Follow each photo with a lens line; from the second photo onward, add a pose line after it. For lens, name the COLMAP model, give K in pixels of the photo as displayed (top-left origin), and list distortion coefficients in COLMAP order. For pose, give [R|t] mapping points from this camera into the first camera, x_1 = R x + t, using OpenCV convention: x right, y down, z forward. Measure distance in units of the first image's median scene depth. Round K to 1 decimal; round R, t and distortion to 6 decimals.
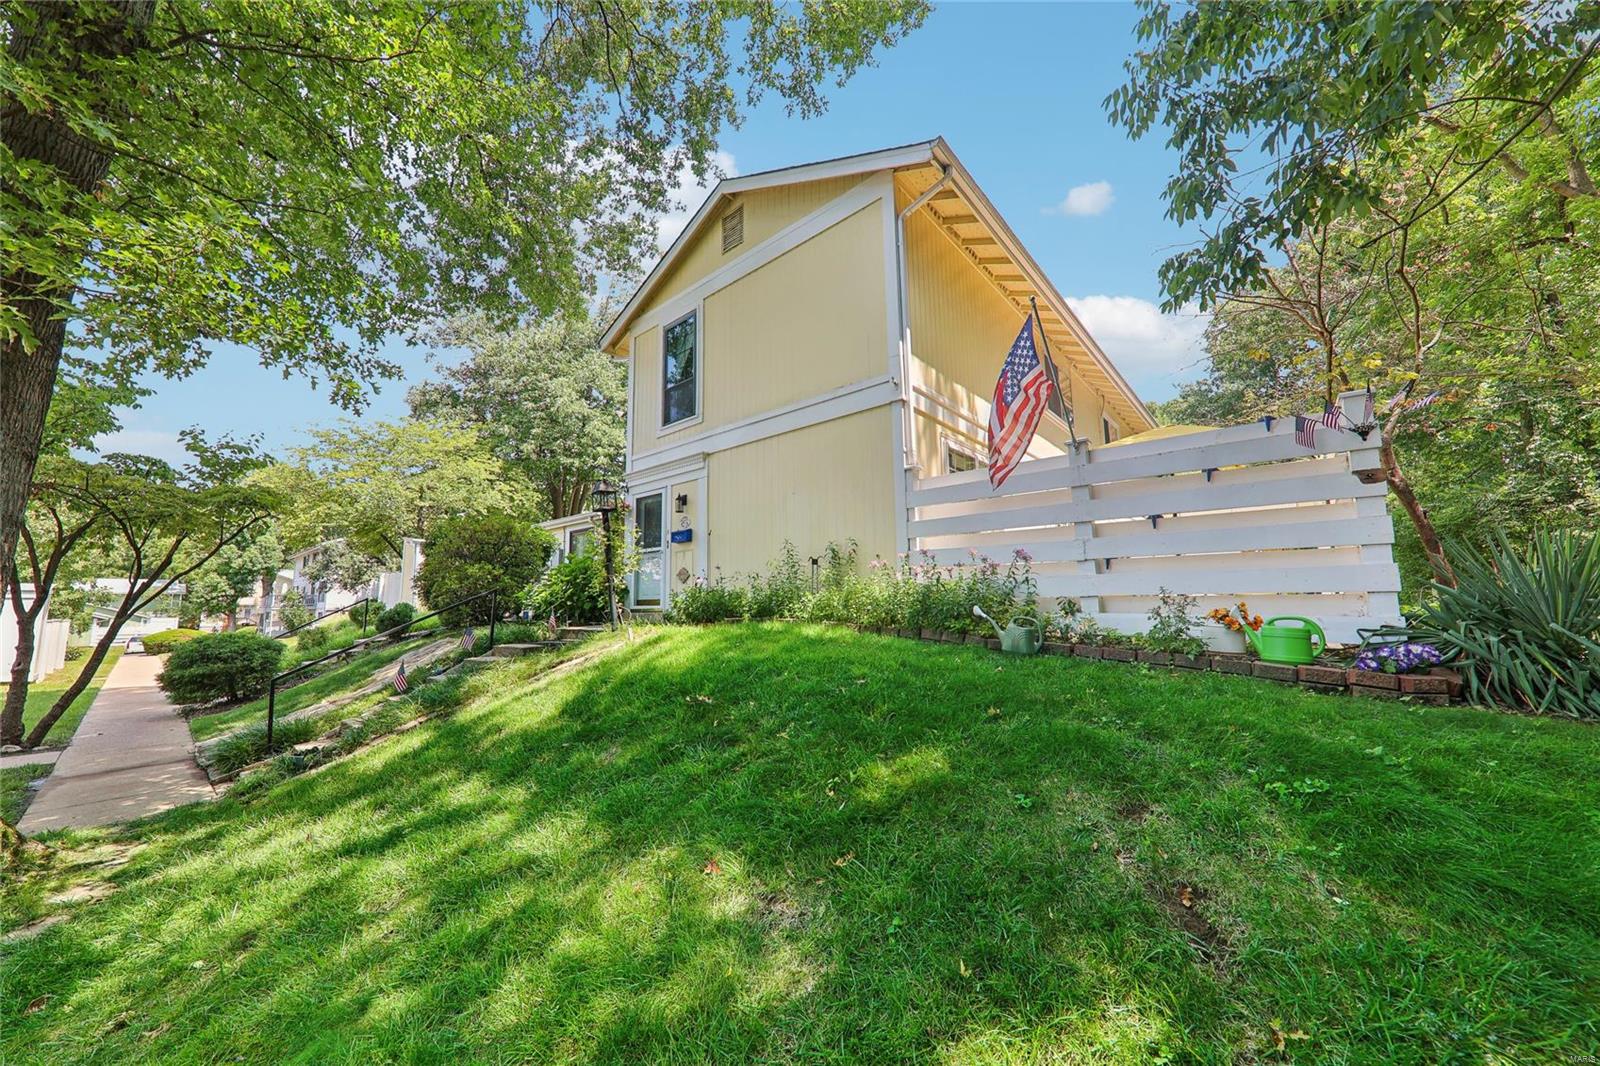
lens RADIAL K [[572.0, 0, 797.9], [0, 572.0, 538.3], [0, 0, 1]] dist [0.010385, -0.006024]
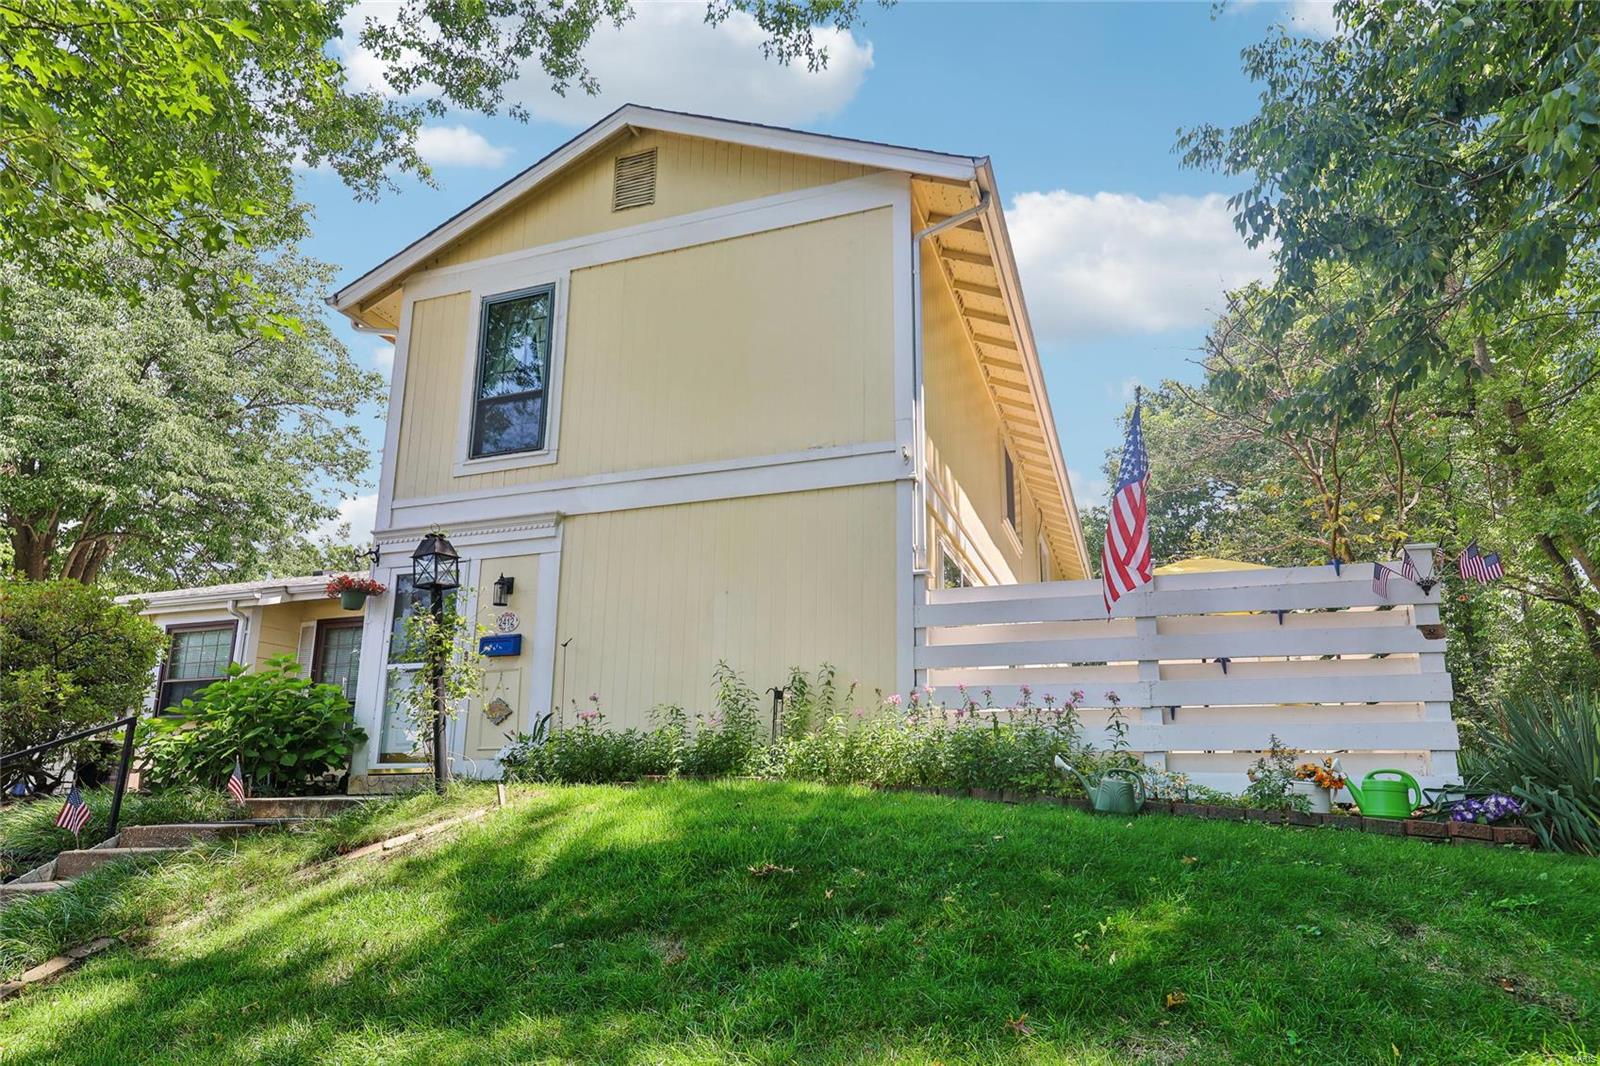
lens RADIAL K [[924.6, 0, 872.1], [0, 924.6, 620.1], [0, 0, 1]] dist [0.005485, -0.000090]
pose [[0.917425, 0.091625, 0.387216, -0.266889], [-0.061120, 0.994028, -0.090402, 0.039730], [-0.393187, 0.059271, 0.917546, -0.042284]]
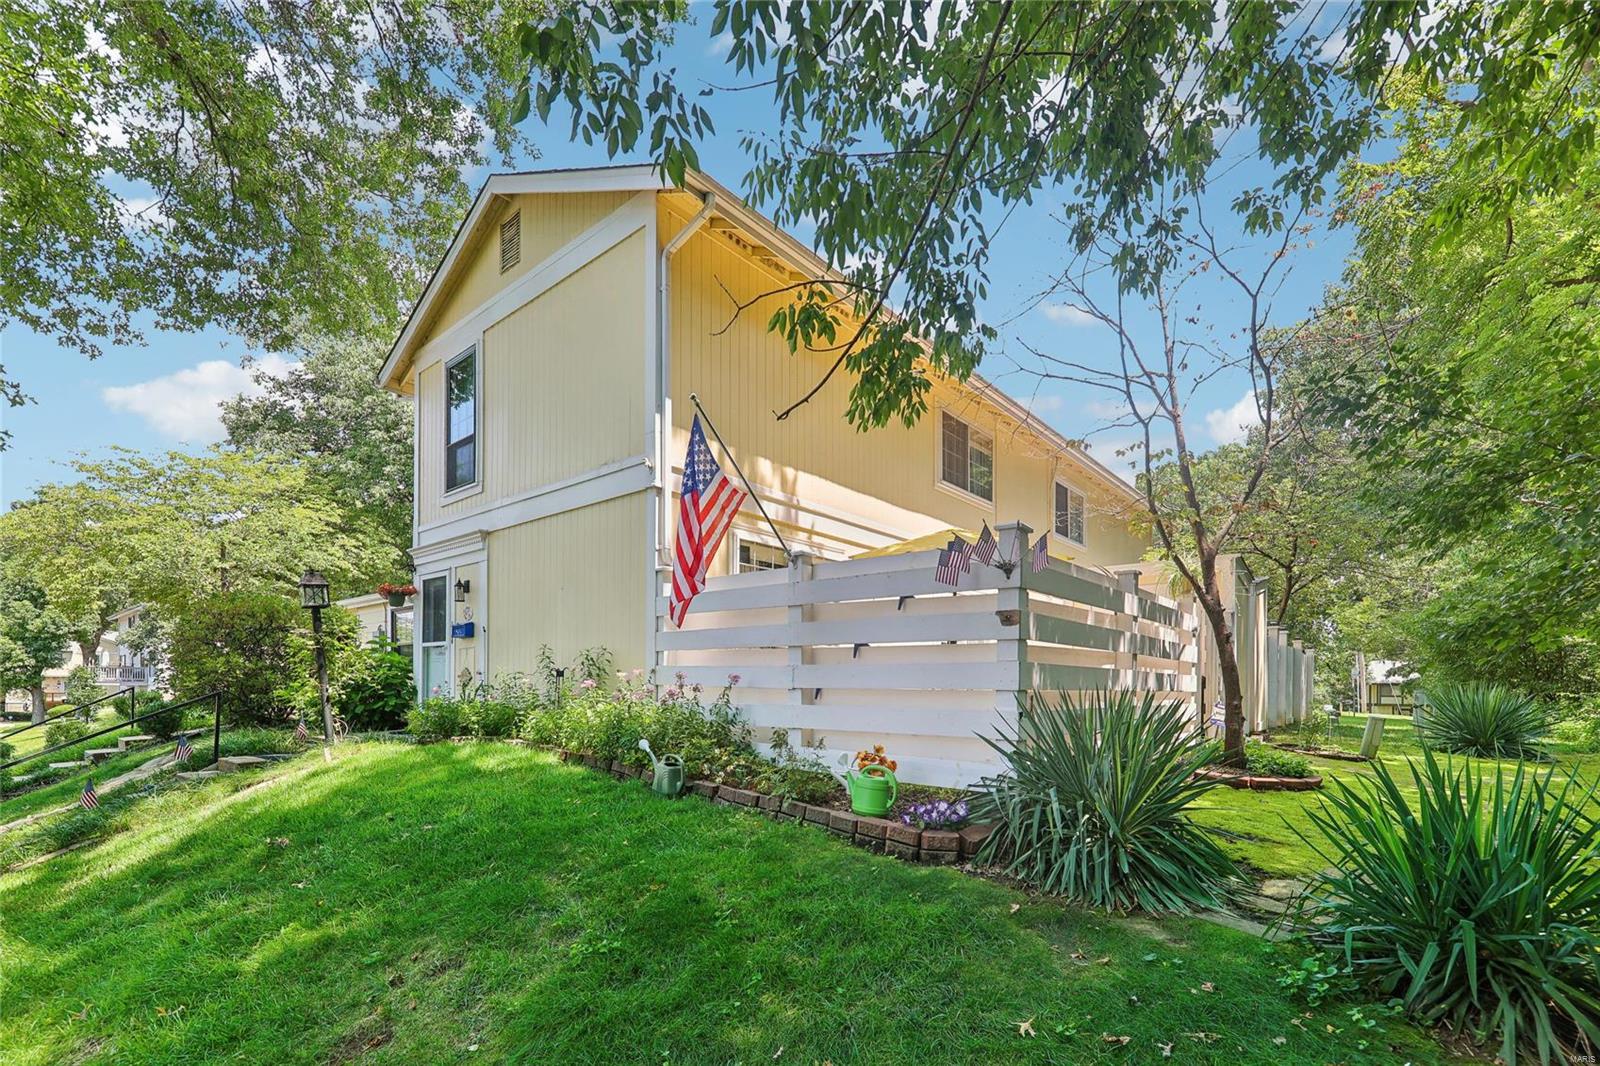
lens RADIAL K [[709.7, 0, 831.8], [0, 709.7, 694.1], [0, 0, 1]] dist [0.024252, -0.013952]
pose [[0.998738, 0.020966, 0.045644, 0.347818], [-0.026392, 0.992215, 0.121712, -0.062993], [-0.042736, -0.122763, 0.991515, -0.086378]]
